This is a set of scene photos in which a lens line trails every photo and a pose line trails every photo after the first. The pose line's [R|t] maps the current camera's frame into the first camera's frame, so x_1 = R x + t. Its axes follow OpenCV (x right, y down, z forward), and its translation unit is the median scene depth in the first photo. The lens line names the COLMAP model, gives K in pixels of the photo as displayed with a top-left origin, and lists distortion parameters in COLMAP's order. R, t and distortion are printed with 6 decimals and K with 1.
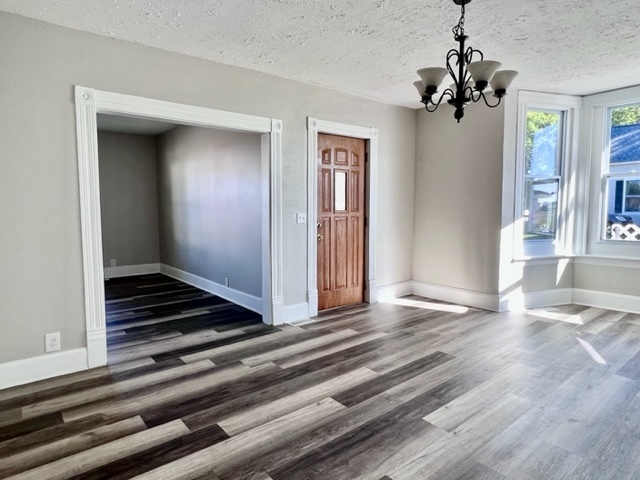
lens RADIAL K [[384.4, 0, 320.0], [0, 384.4, 240.0], [0, 0, 1]] dist [0.001004, -0.000920]
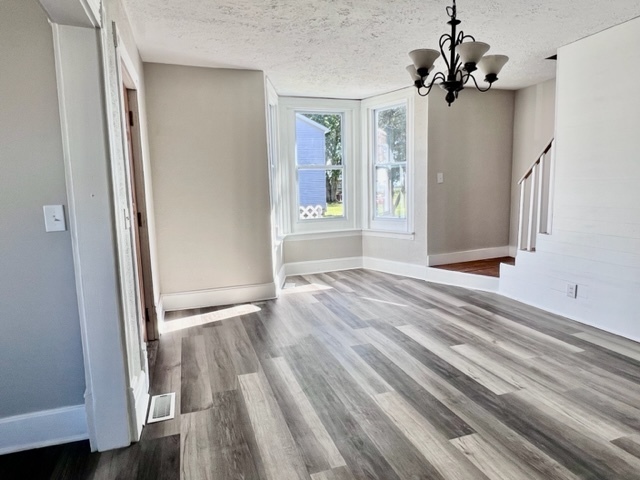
lens RADIAL K [[384.4, 0, 320.0], [0, 384.4, 240.0], [0, 0, 1]] dist [0.001004, -0.000920]
pose [[0.339795, -0.118186, 0.933044, -0.501037], [0.092318, 0.991473, 0.091967, -0.053953], [-0.935958, 0.054887, 0.347809, 0.658009]]
